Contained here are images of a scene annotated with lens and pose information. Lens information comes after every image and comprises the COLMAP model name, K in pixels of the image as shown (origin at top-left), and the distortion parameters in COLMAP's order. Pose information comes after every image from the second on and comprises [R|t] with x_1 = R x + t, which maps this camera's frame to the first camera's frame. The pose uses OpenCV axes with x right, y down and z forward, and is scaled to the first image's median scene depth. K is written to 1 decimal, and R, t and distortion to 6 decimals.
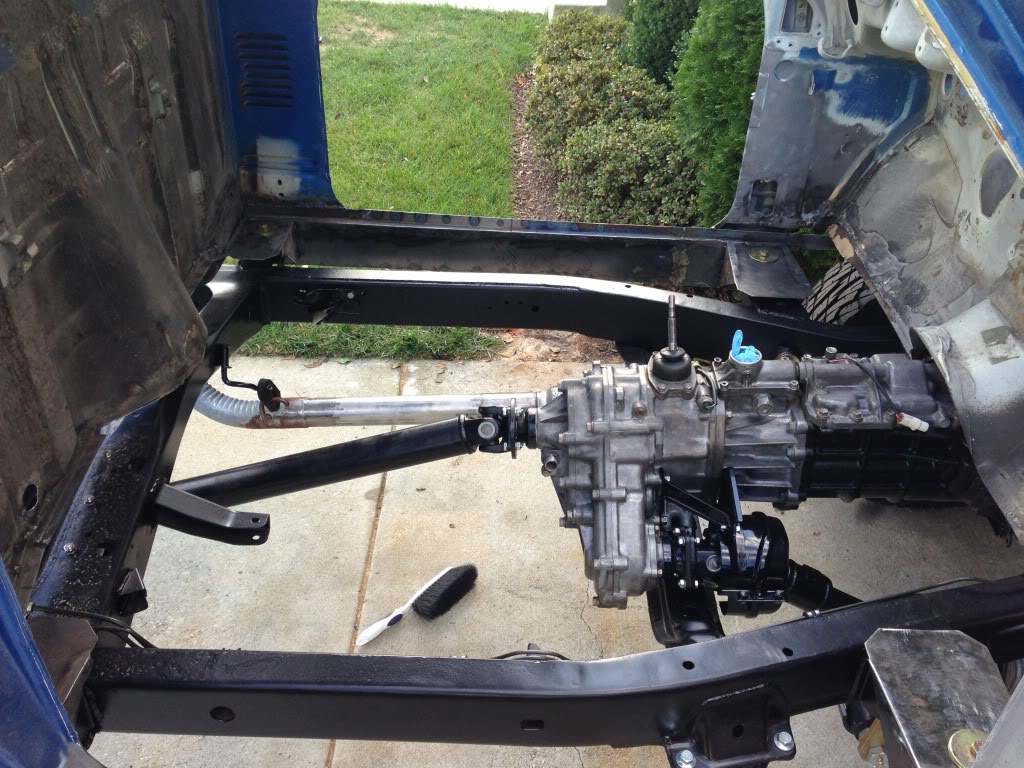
lens RADIAL K [[980.3, 0, 526.2], [0, 980.3, 416.7], [0, 0, 1]] dist [0.044391, -0.001095]
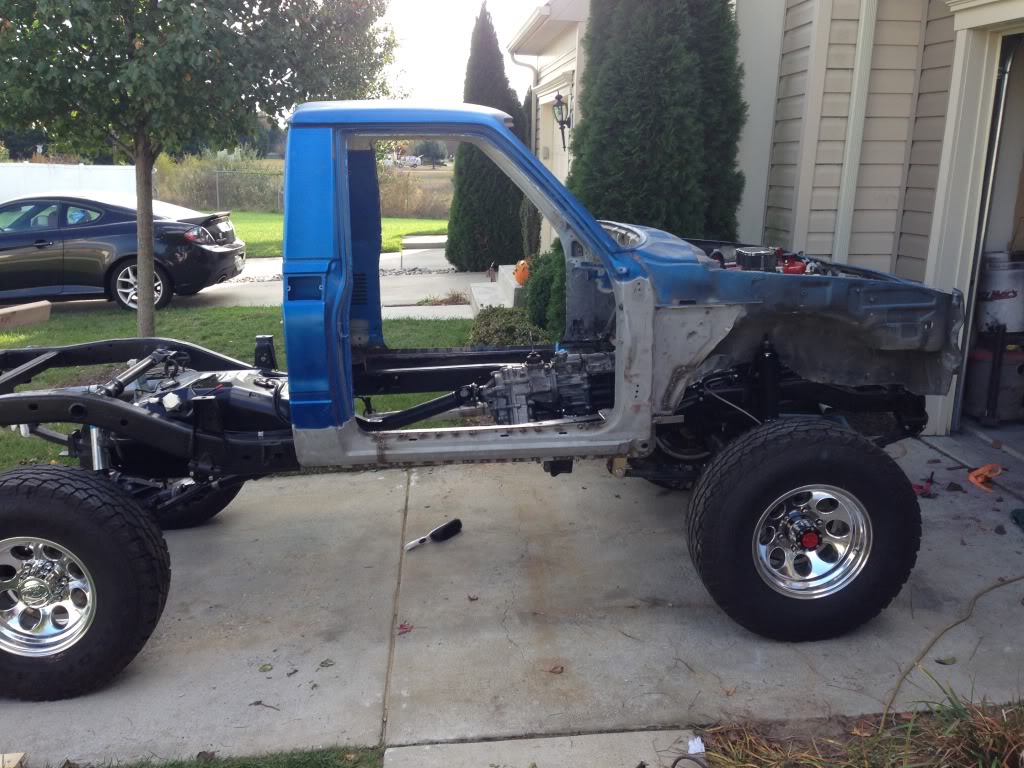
lens RADIAL K [[980.3, 0, 512.2], [0, 980.3, 383.7], [0, 0, 1]] dist [0.044391, -0.001095]
pose [[0.995536, -0.076030, 0.055918, -0.046977], [0.091441, 0.923698, -0.372050, 0.780592], [-0.023365, 0.375503, 0.926527, -1.111267]]
